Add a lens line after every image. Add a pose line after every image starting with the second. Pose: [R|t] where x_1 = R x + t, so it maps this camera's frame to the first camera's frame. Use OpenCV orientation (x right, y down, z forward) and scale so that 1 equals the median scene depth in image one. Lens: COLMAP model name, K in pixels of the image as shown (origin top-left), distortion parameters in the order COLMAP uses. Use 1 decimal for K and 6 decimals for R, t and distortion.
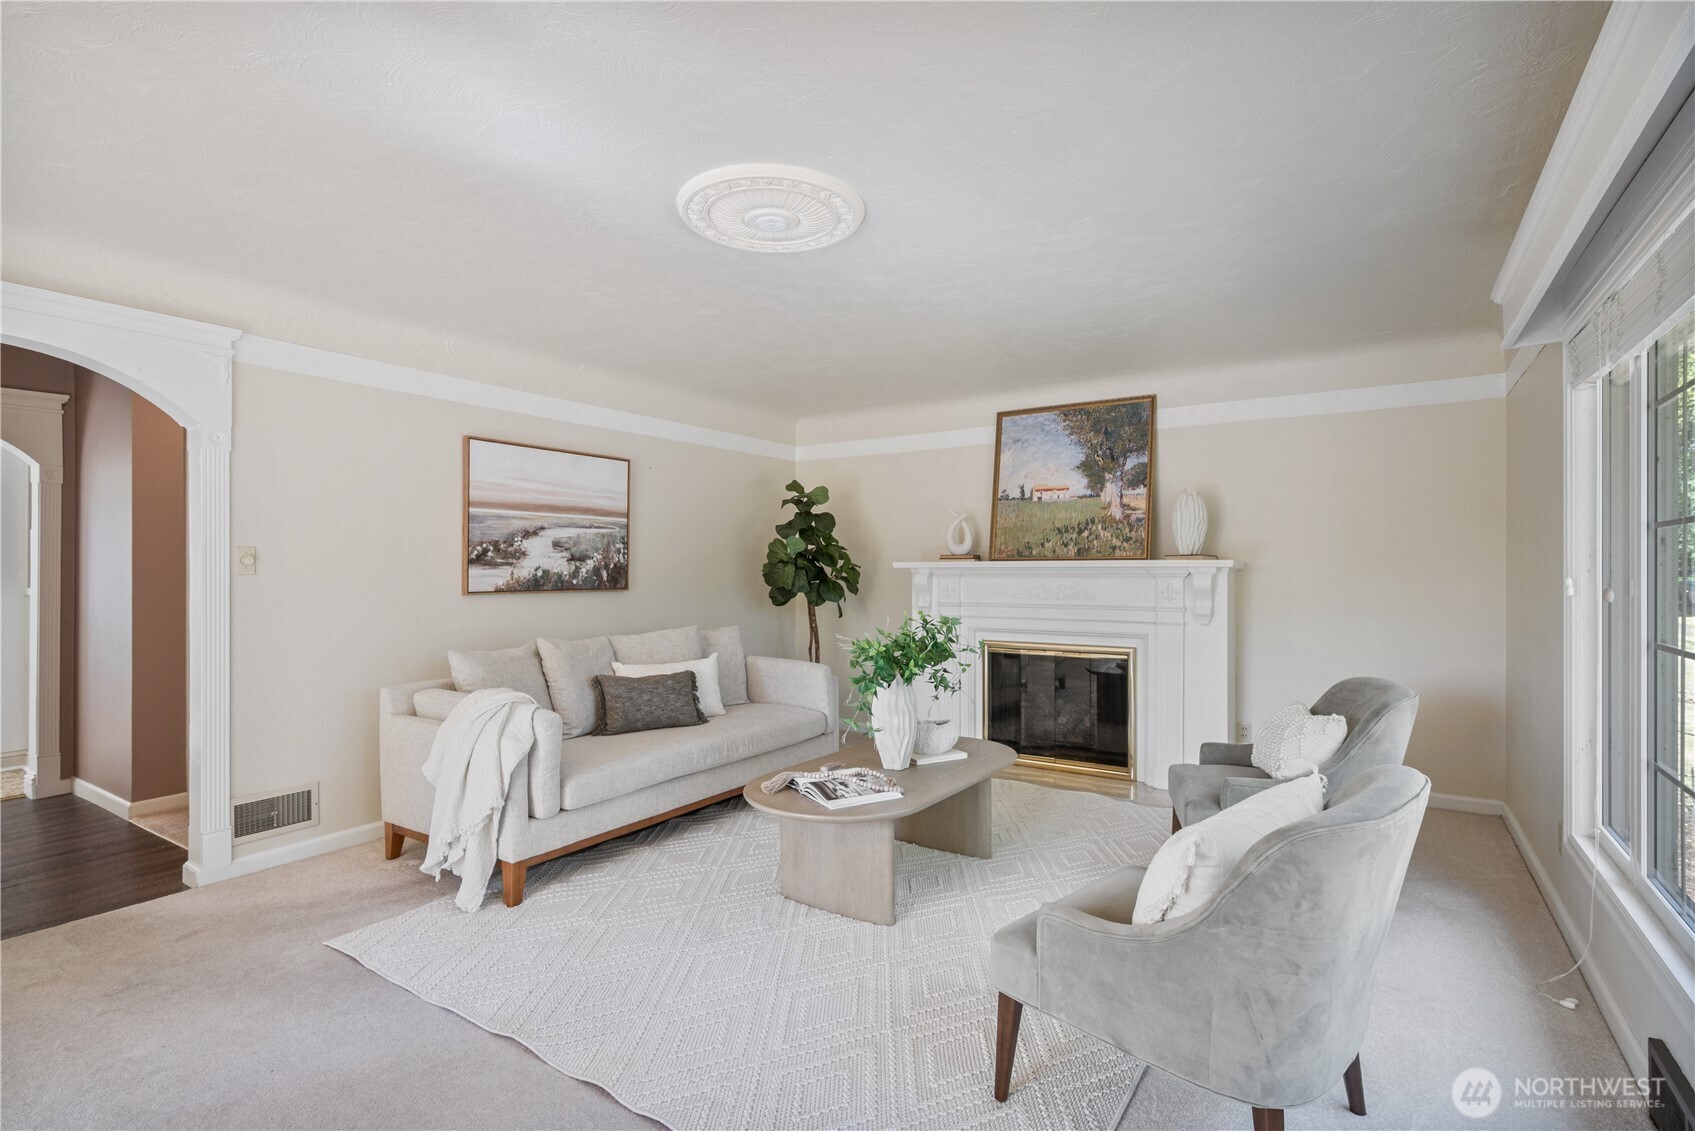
lens RADIAL K [[810.2, 0, 851.8], [0, 810.2, 564.3], [0, 0, 1]] dist [0.000059, 0.000012]
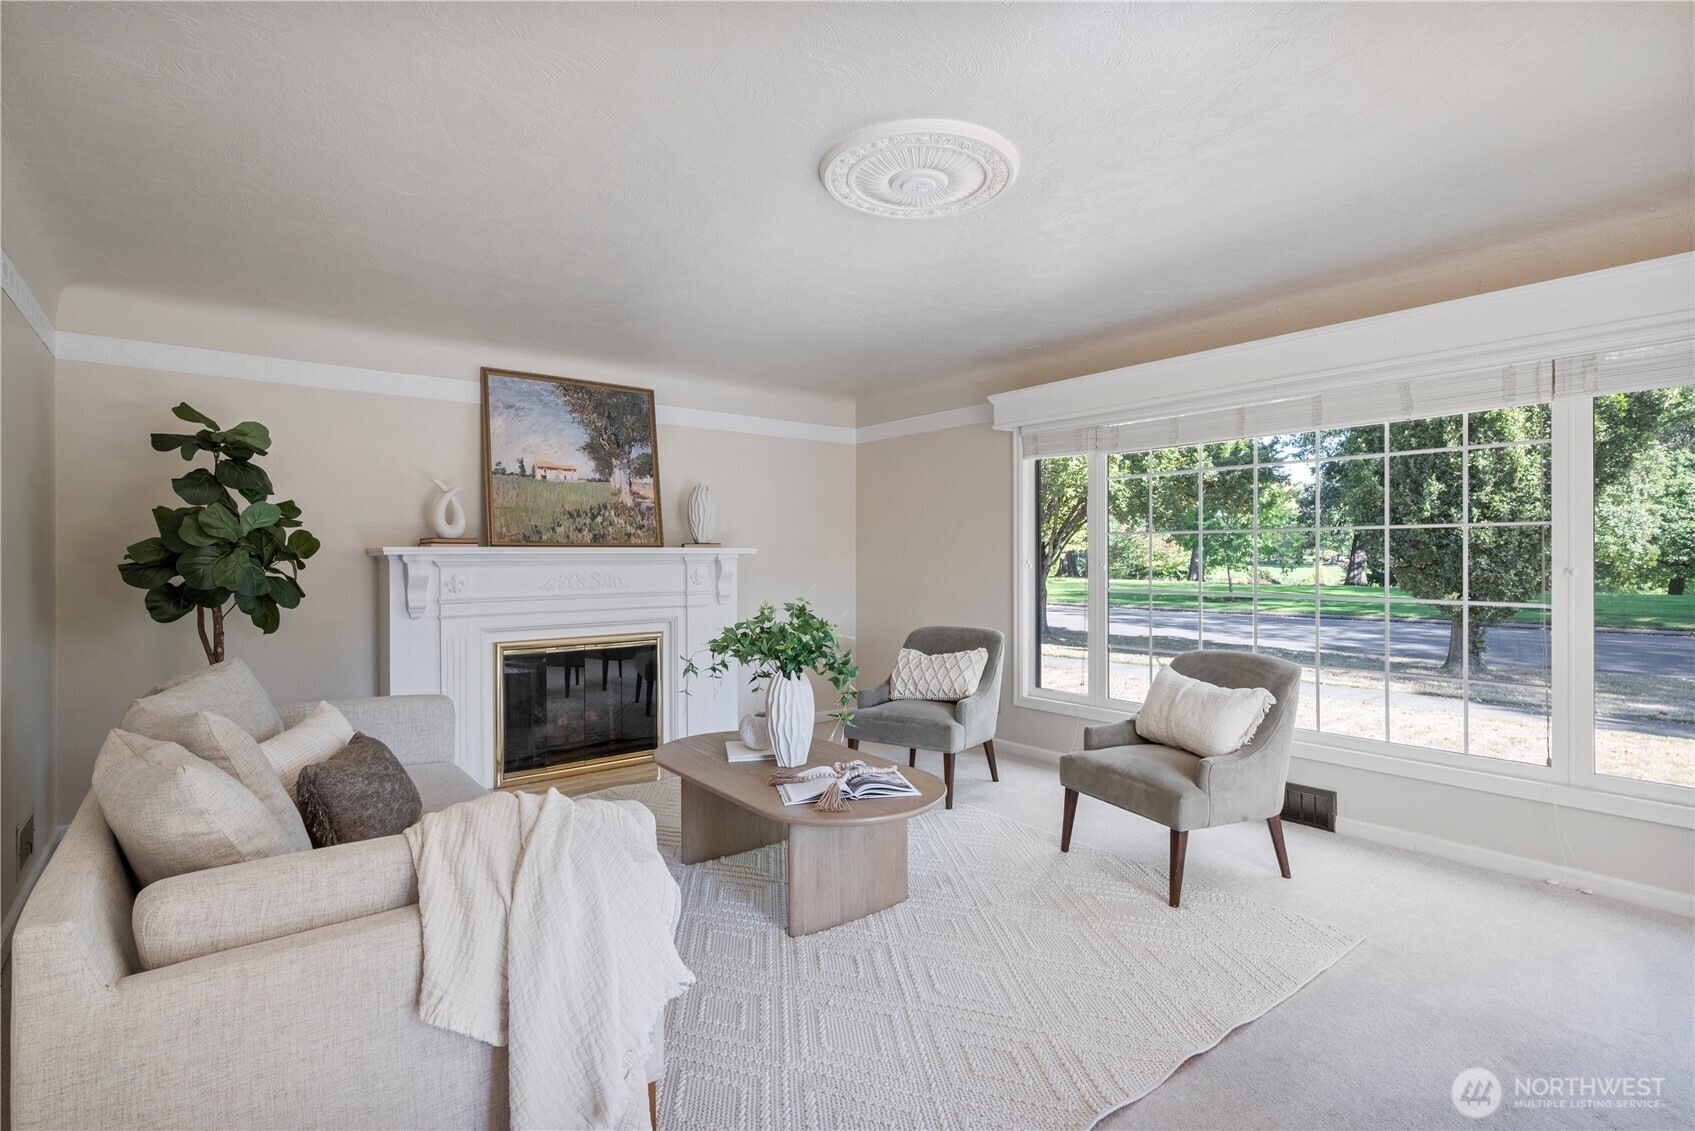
lens RADIAL K [[810.2, 0, 851.8], [0, 810.2, 564.3], [0, 0, 1]] dist [0.000059, 0.000012]
pose [[0.315911, -0.007557, 0.948759, -0.524068], [-0.001320, 0.999964, 0.008405, 0.007002], [-0.948788, -0.003908, 0.315890, 0.409215]]
